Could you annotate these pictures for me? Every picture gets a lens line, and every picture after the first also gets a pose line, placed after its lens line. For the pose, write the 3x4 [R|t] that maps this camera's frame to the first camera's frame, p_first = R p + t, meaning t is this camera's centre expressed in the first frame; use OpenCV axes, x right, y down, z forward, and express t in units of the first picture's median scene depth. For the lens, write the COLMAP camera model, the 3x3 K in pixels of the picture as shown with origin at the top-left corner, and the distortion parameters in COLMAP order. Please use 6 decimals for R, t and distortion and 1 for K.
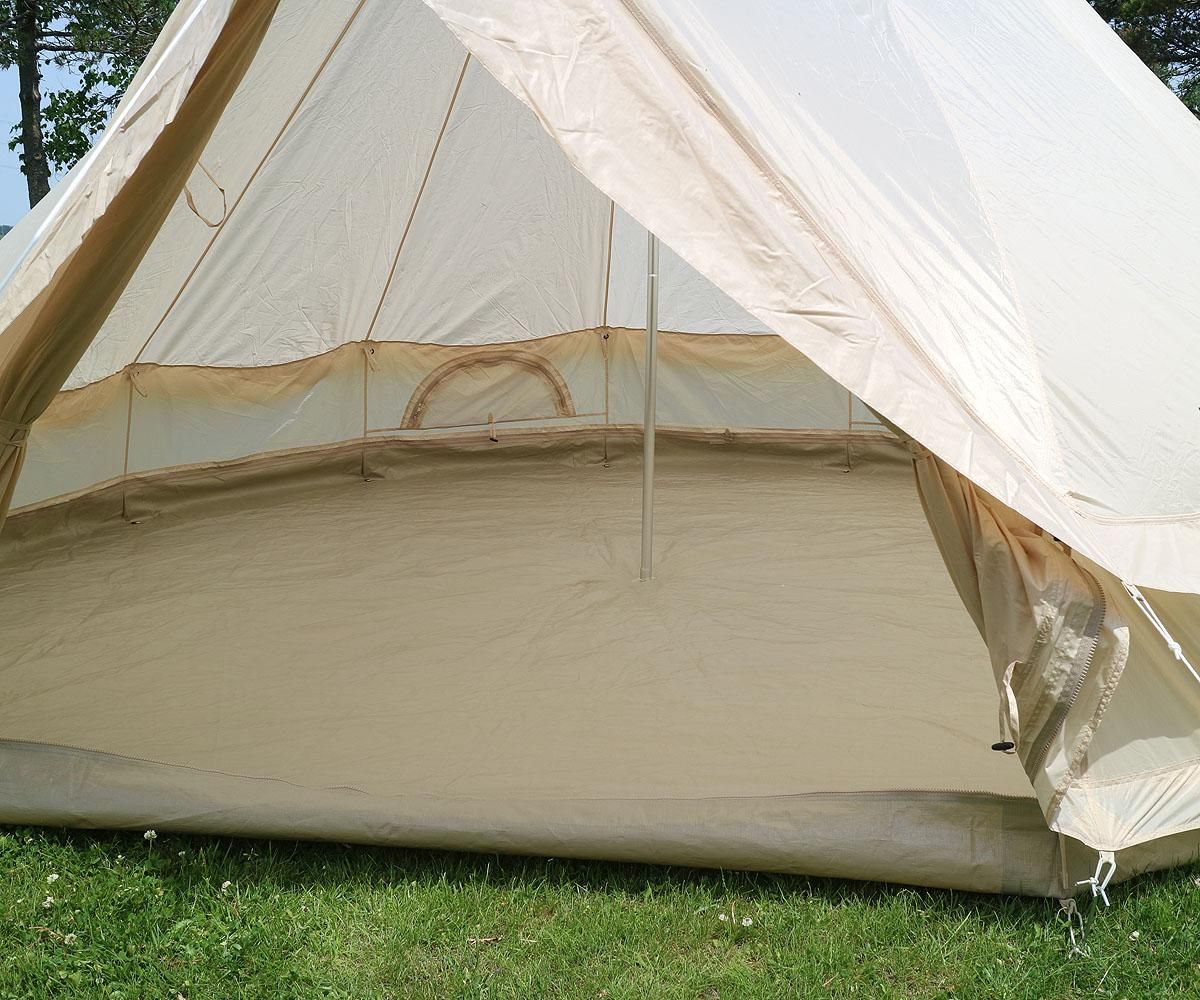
lens RADIAL K [[1305.1, 0, 689.3], [0, 1305.1, 531.1], [0, 0, 1]] dist [0.006271, -0.003348]
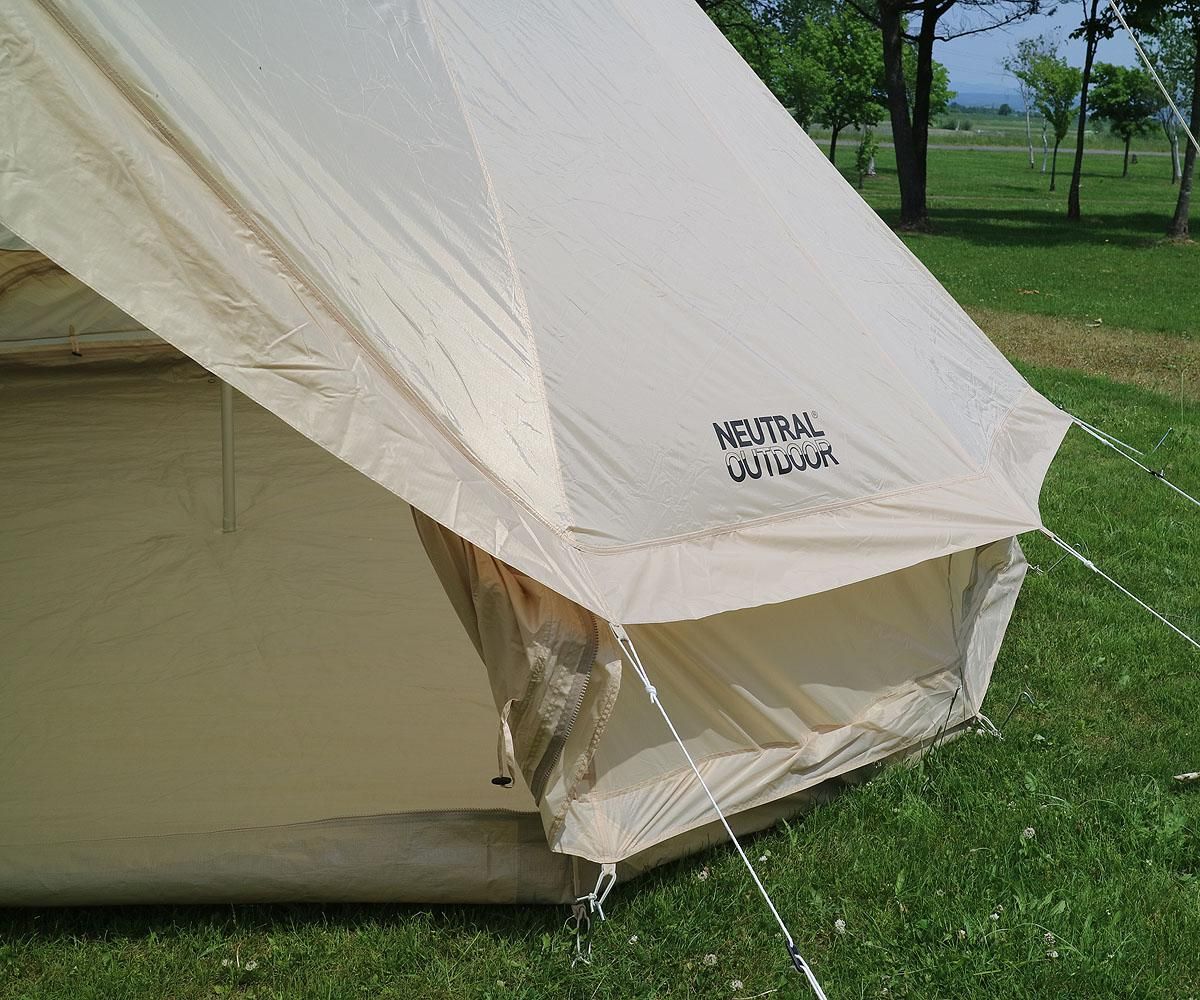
lens RADIAL K [[1305.1, 0, 689.3], [0, 1305.1, 531.1], [0, 0, 1]] dist [0.006271, -0.003348]
pose [[0.966498, -0.020538, 0.255853, 0.125618], [-0.002034, 0.996149, 0.087649, -0.122527], [-0.256667, -0.085233, 0.962734, -0.010441]]
